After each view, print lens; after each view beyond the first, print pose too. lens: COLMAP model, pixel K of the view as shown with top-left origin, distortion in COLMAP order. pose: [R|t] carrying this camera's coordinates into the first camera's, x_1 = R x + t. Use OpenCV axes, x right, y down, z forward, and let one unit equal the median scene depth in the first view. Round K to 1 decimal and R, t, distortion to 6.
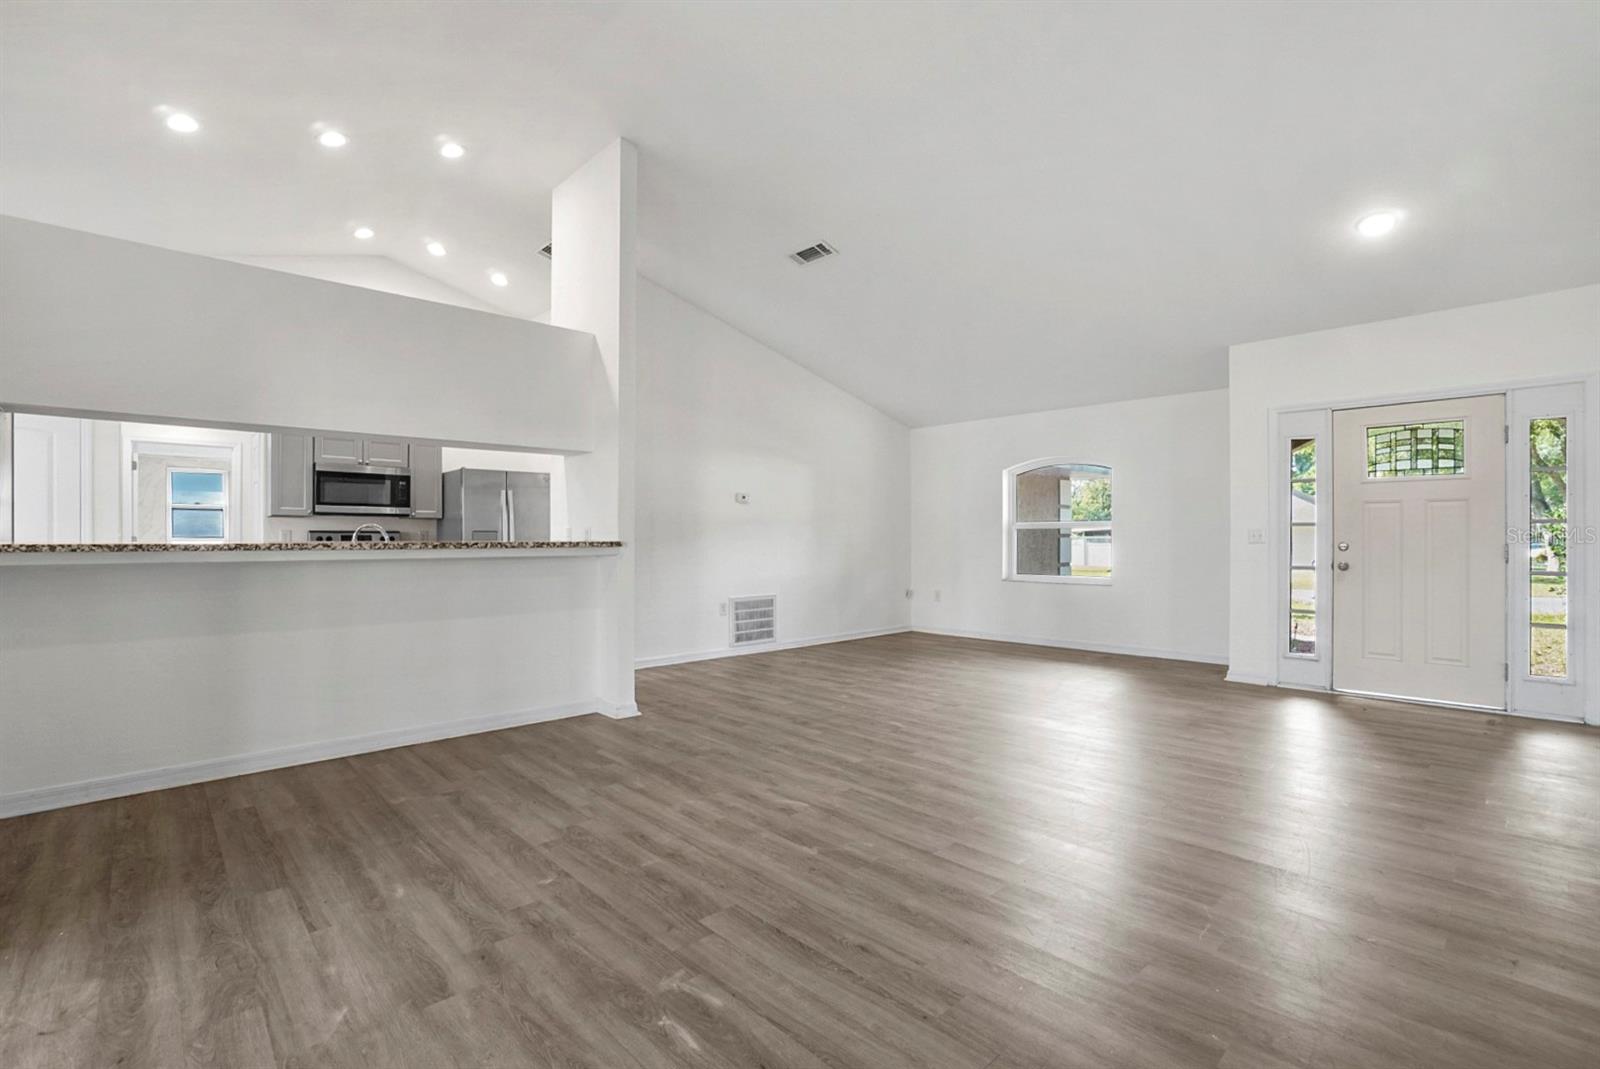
lens RADIAL K [[725.0, 0, 786.2], [0, 725.0, 572.8], [0, 0, 1]] dist [-0.068912, 0.025678]
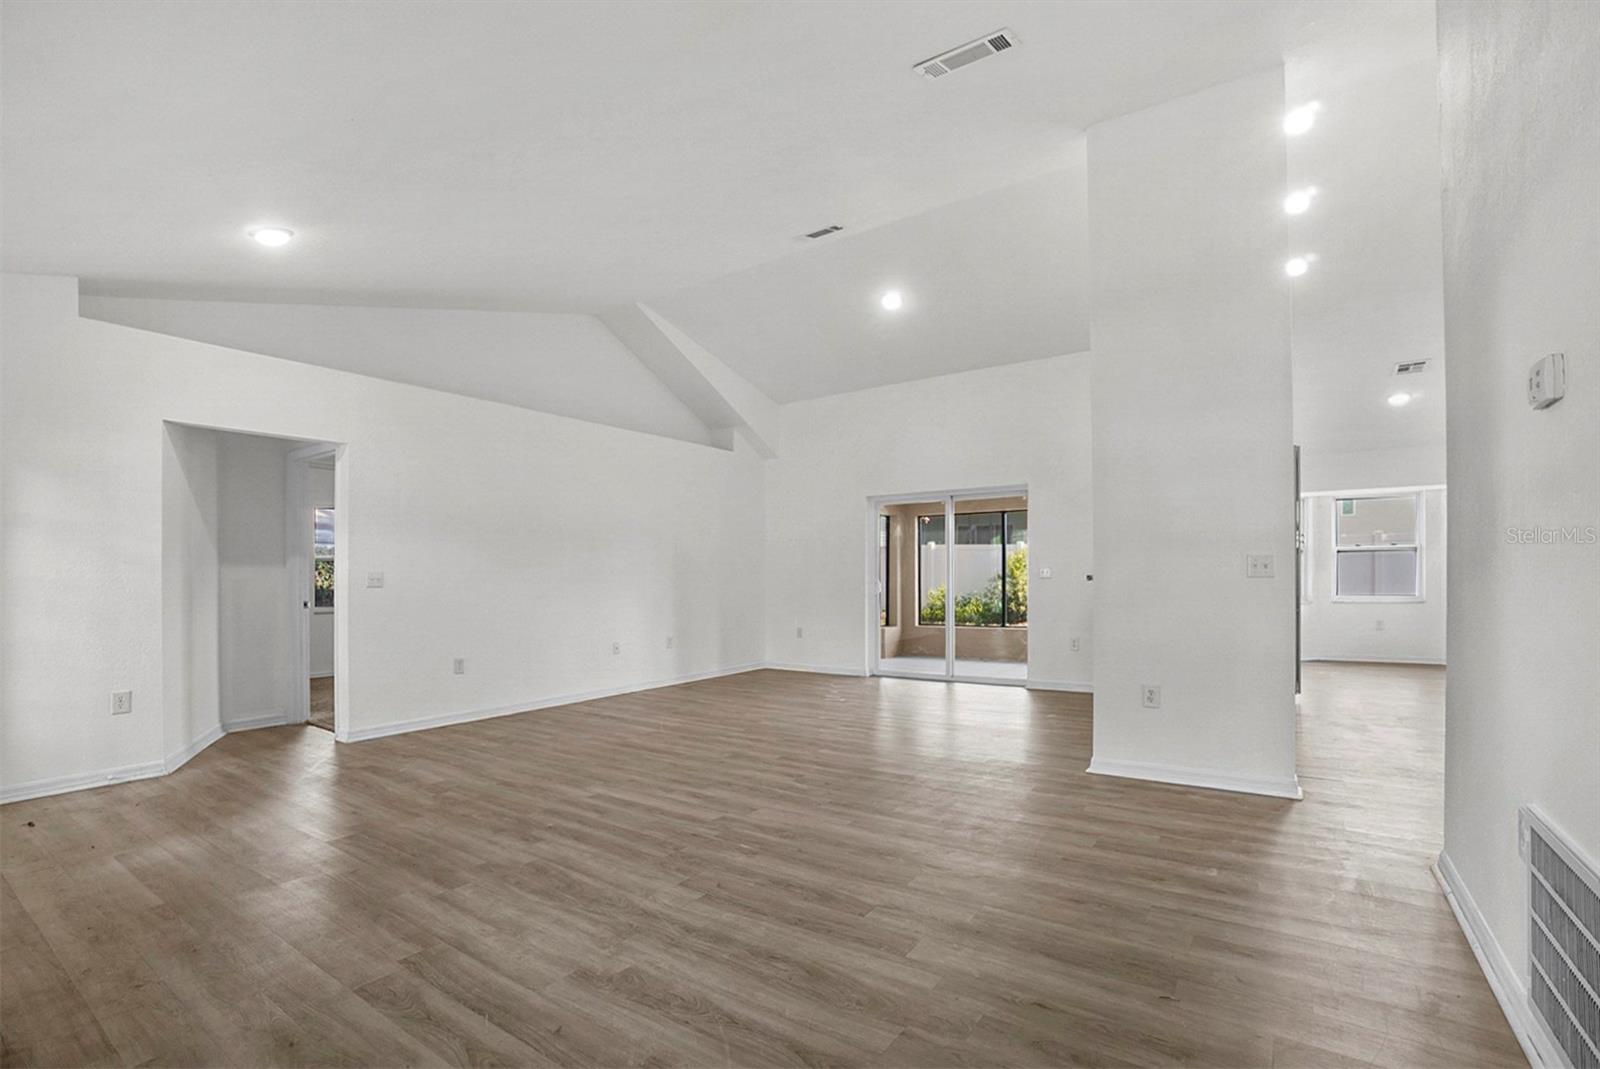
lens RADIAL K [[725.0, 0, 786.2], [0, 725.0, 572.8], [0, 0, 1]] dist [-0.068912, 0.025678]
pose [[-0.981214, 0.012313, -0.192527, 0.345867], [0.005409, 0.999325, 0.036343, -0.085934], [0.192844, 0.034619, -0.980618, 1.910945]]
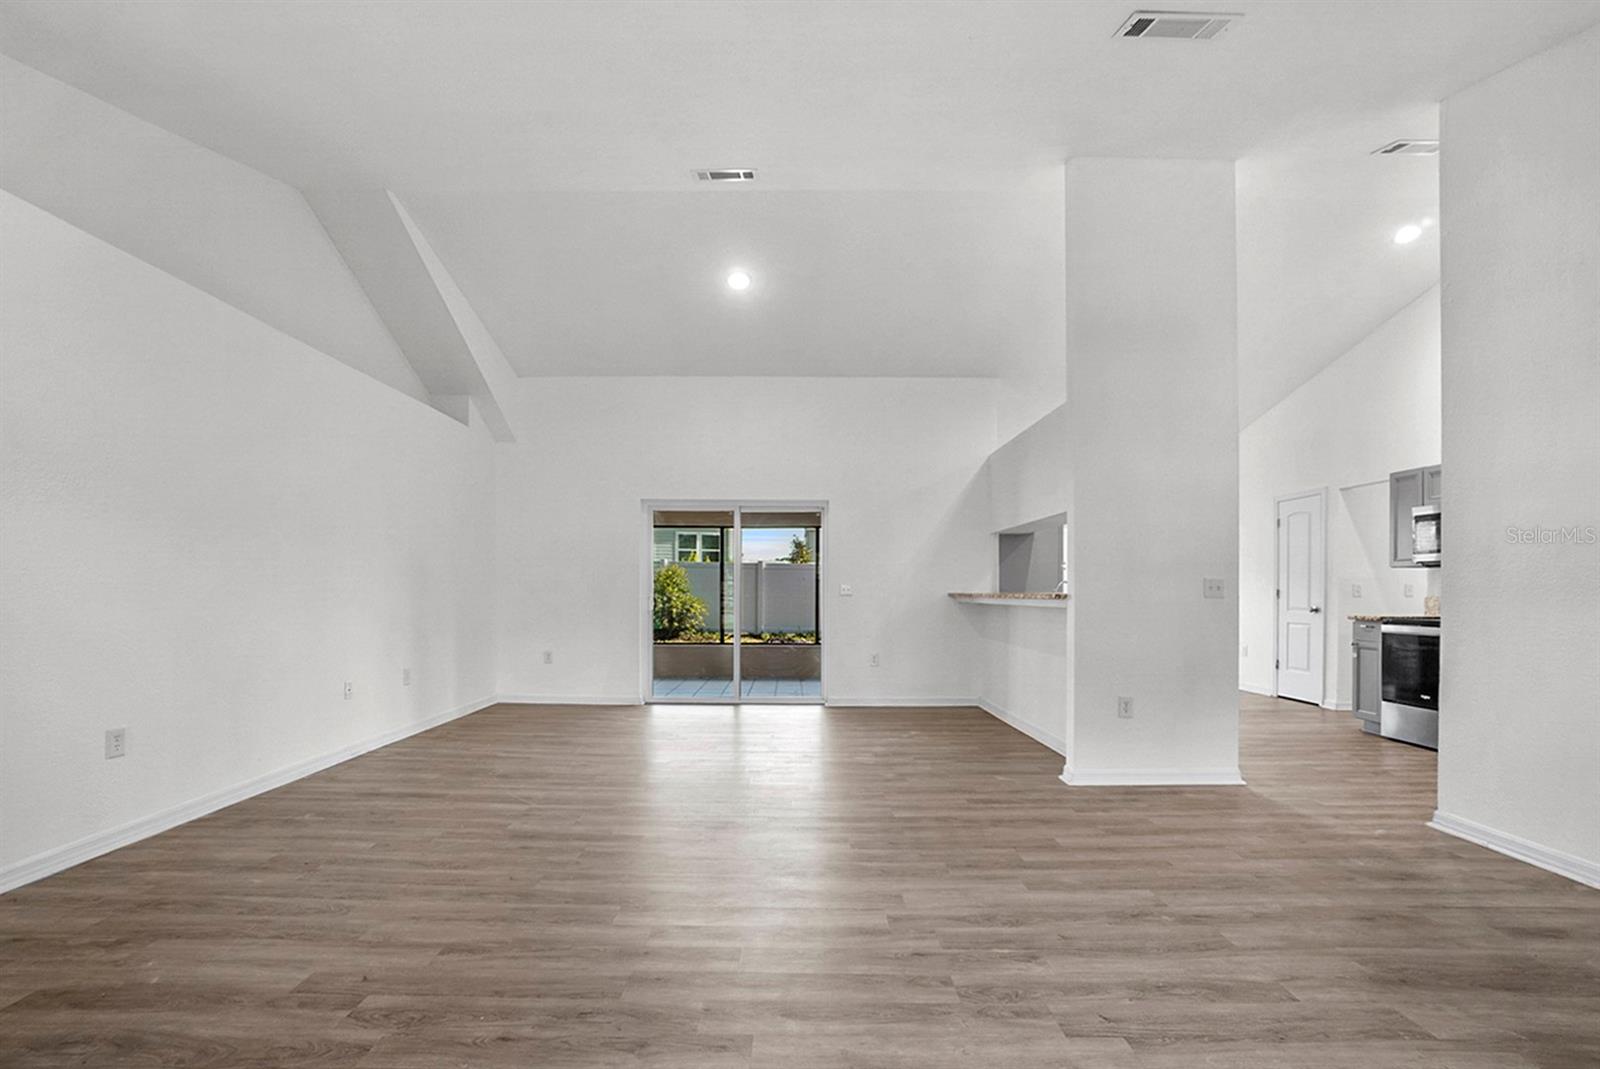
lens RADIAL K [[716.4, 0, 792.7], [0, 716.4, 596.8], [0, 0, 1]] dist [-0.054798, 0.024948]
pose [[-0.692598, 0.002448, -0.721320, 0.729403], [-0.035106, 0.998695, 0.037098, -0.064240], [0.720469, 0.051016, -0.691608, 1.454235]]
